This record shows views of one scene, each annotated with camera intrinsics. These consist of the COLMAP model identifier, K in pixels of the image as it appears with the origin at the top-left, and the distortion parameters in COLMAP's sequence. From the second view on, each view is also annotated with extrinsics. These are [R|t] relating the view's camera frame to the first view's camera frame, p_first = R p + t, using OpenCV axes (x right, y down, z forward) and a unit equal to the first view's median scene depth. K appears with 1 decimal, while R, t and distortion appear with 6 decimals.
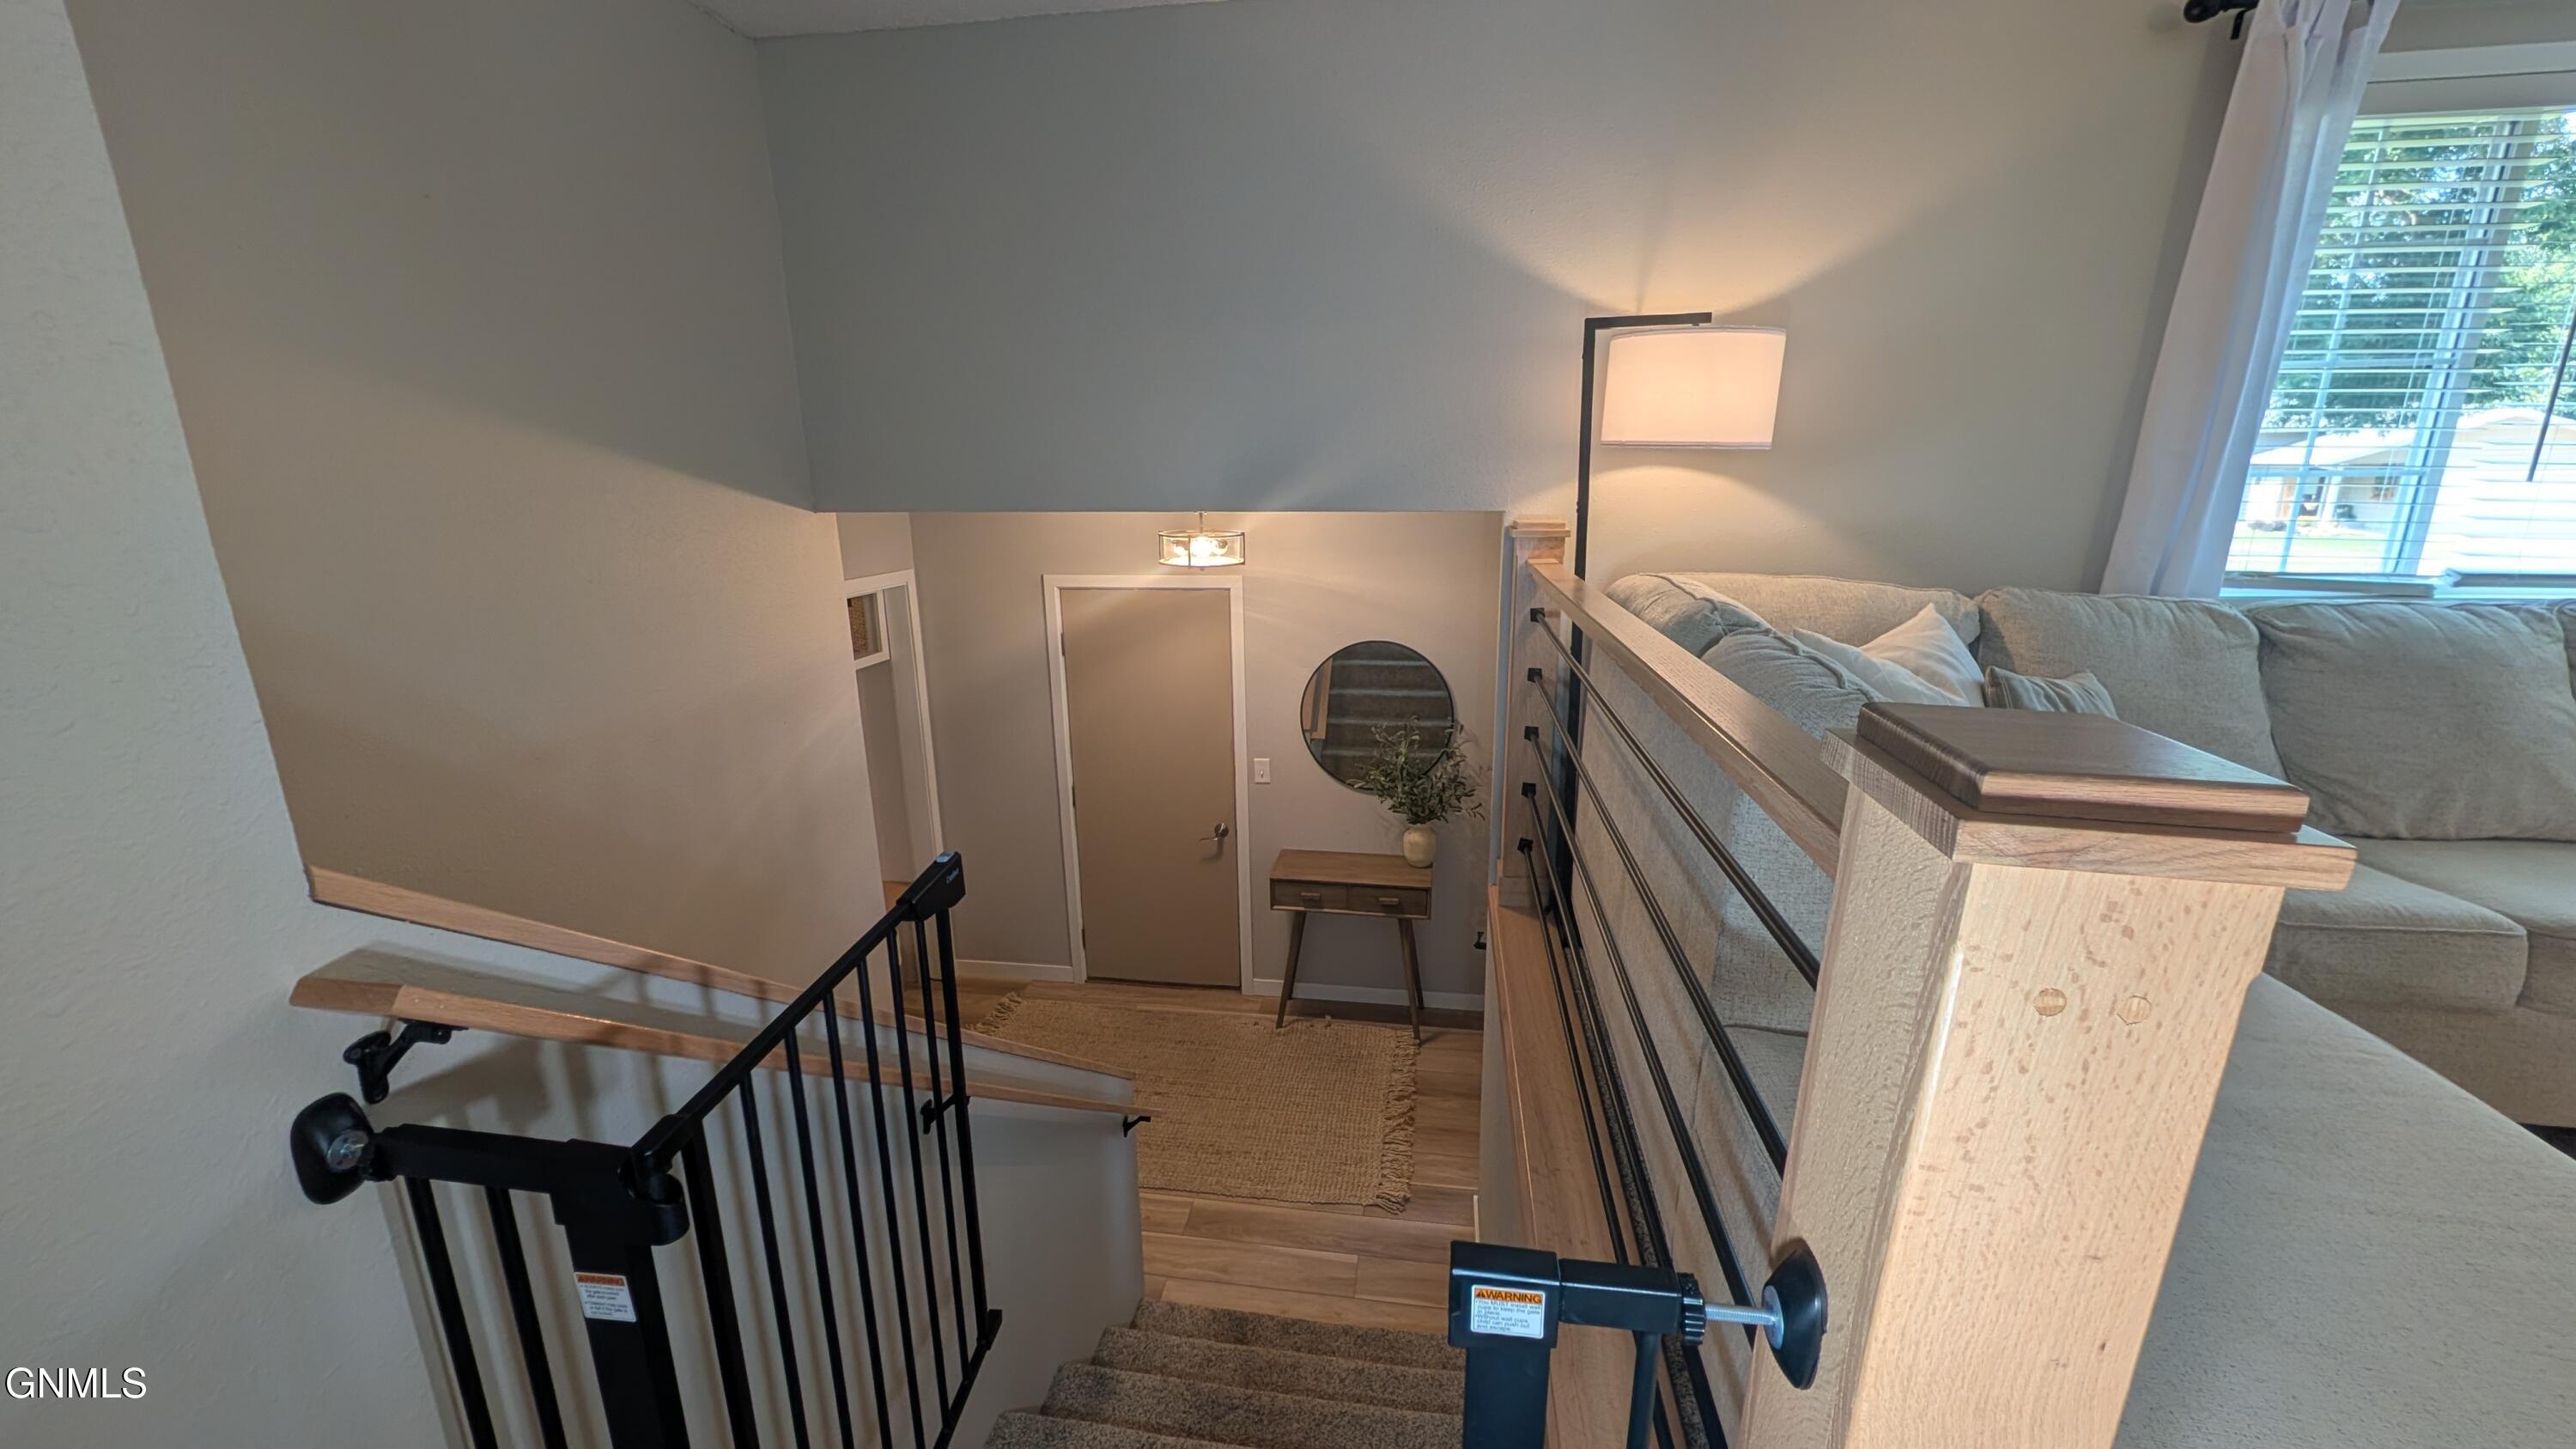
lens RADIAL K [[998.2, 0, 1279.6], [0, 998.2, 724.2], [0, 0, 1]] dist [0.002323, 0.000253]
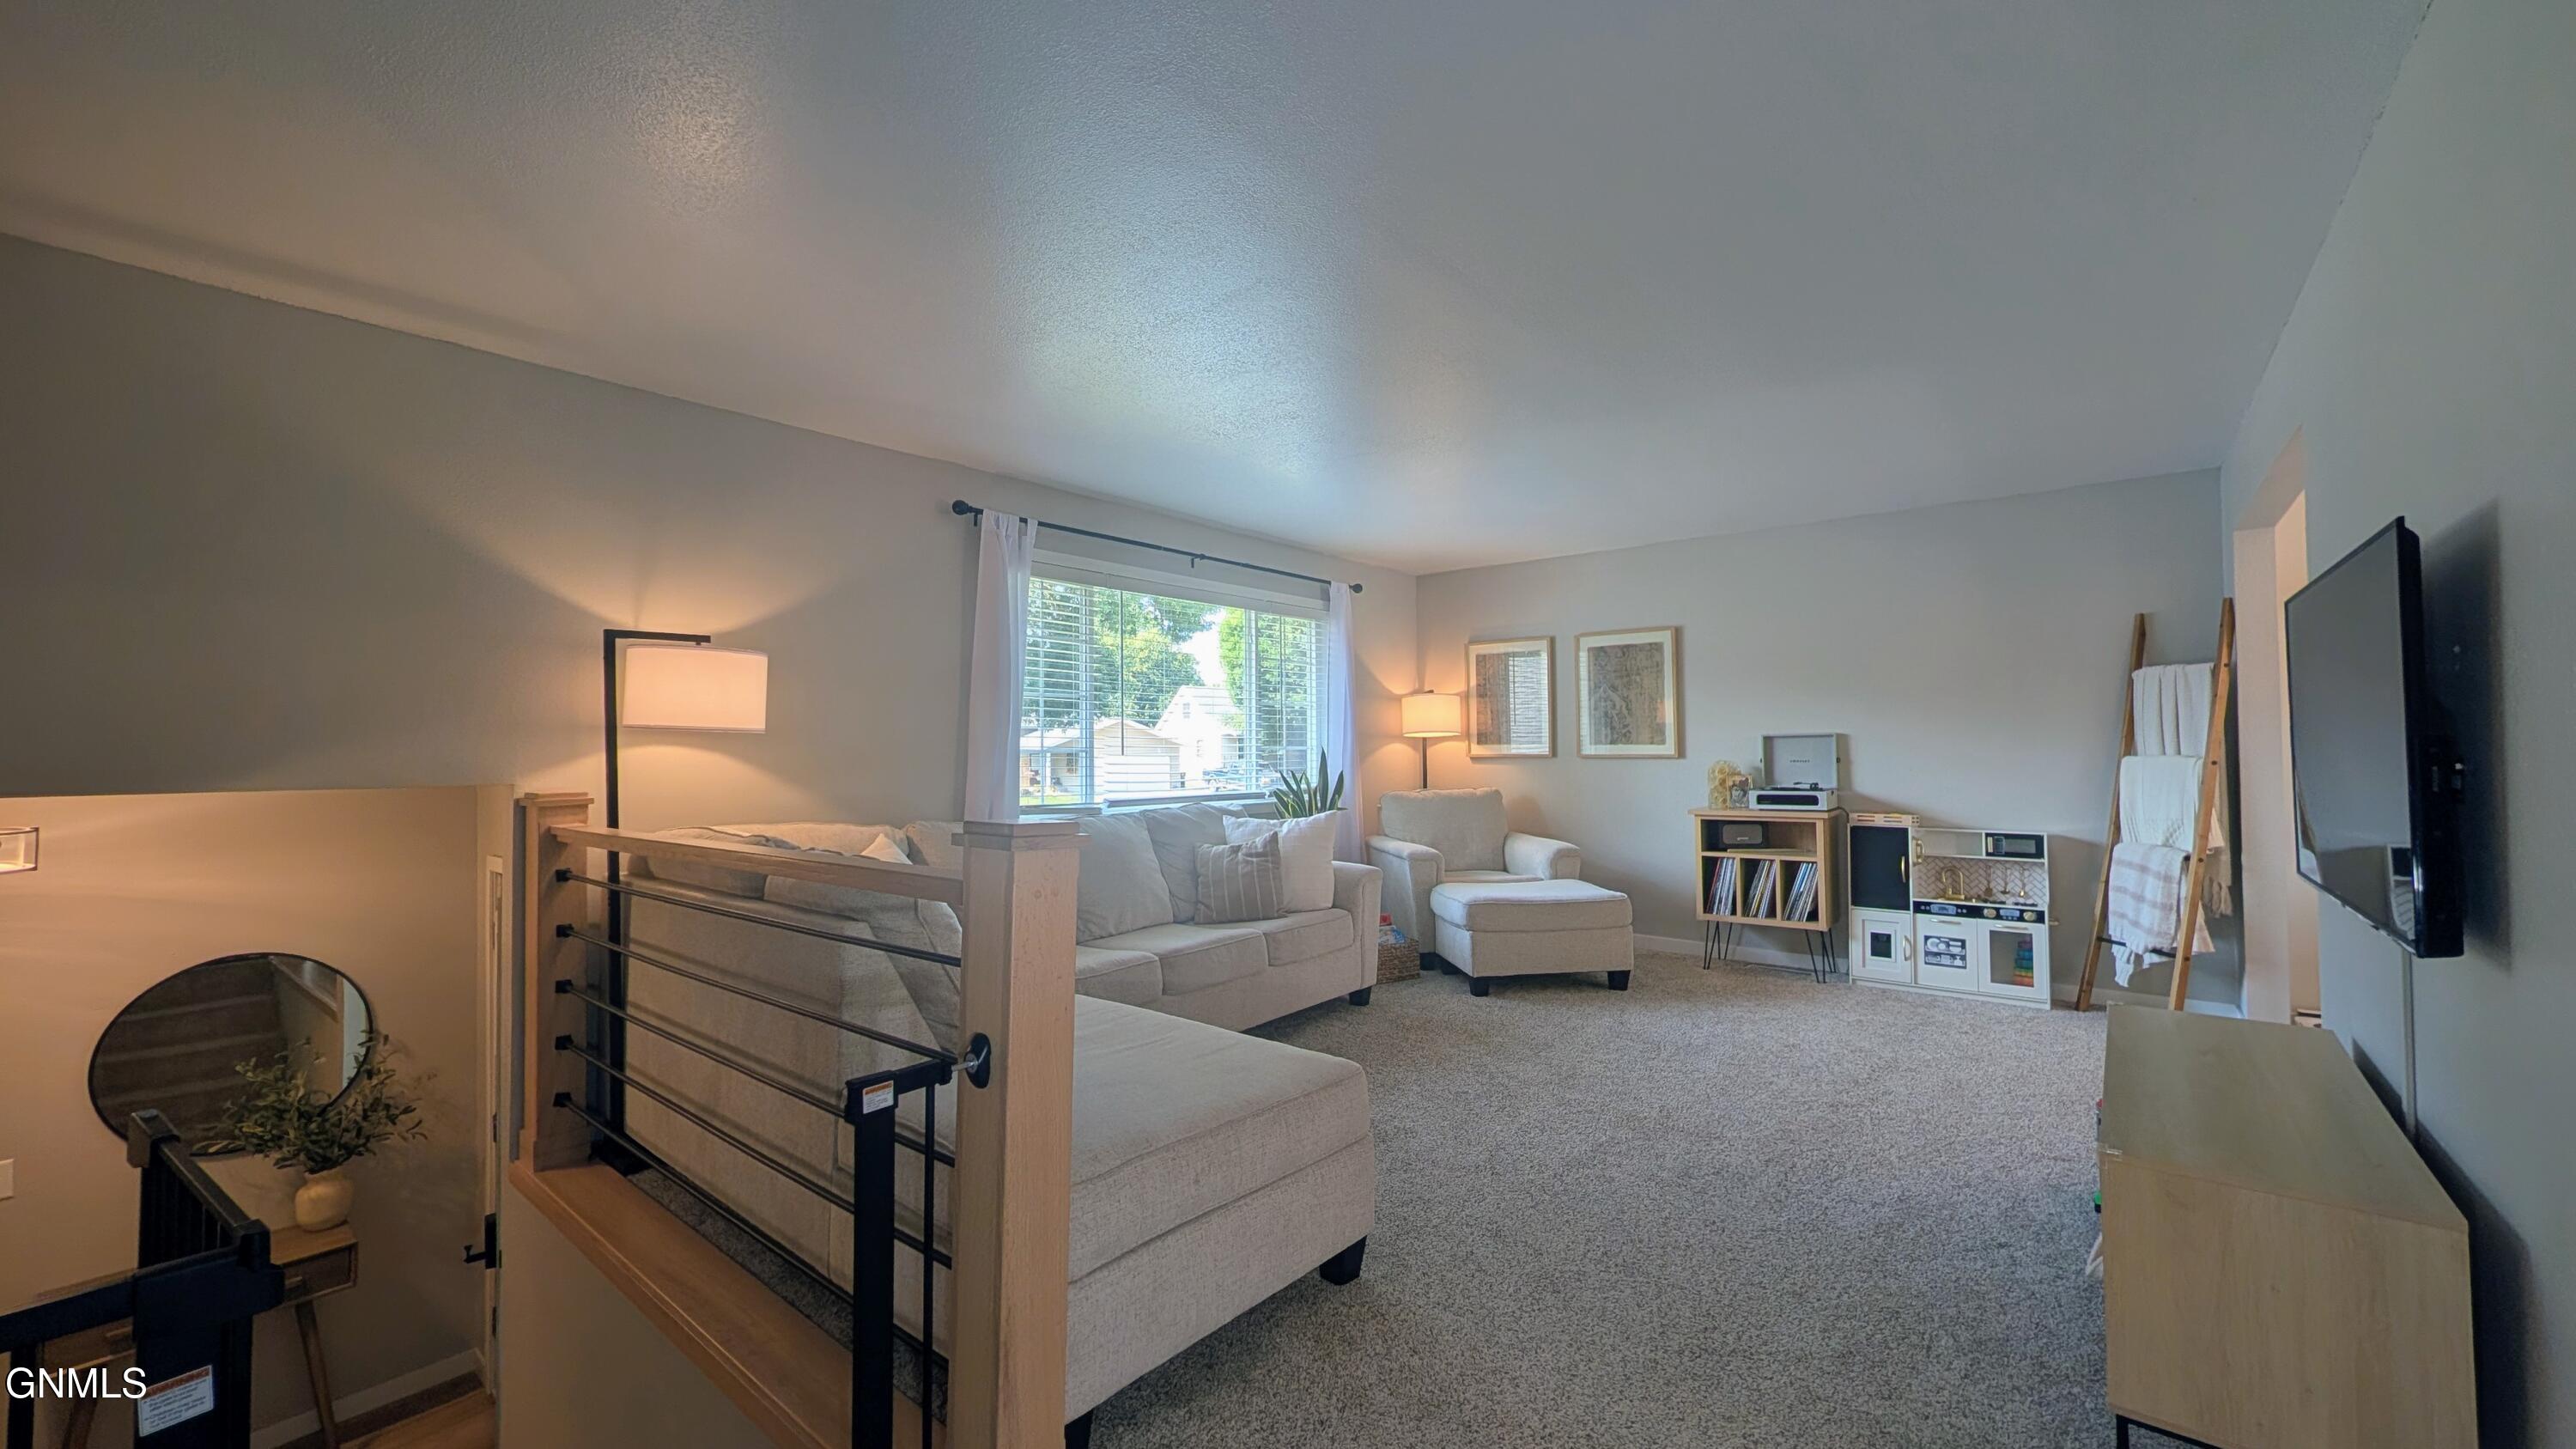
lens RADIAL K [[998.2, 0, 1279.6], [0, 998.2, 724.2], [0, 0, 1]] dist [0.002323, 0.000253]
pose [[0.516382, 0.025485, 0.855979, -0.309877], [0.213095, 0.964292, -0.157263, 0.079214], [-0.829422, 0.263613, 0.492512, -0.265843]]
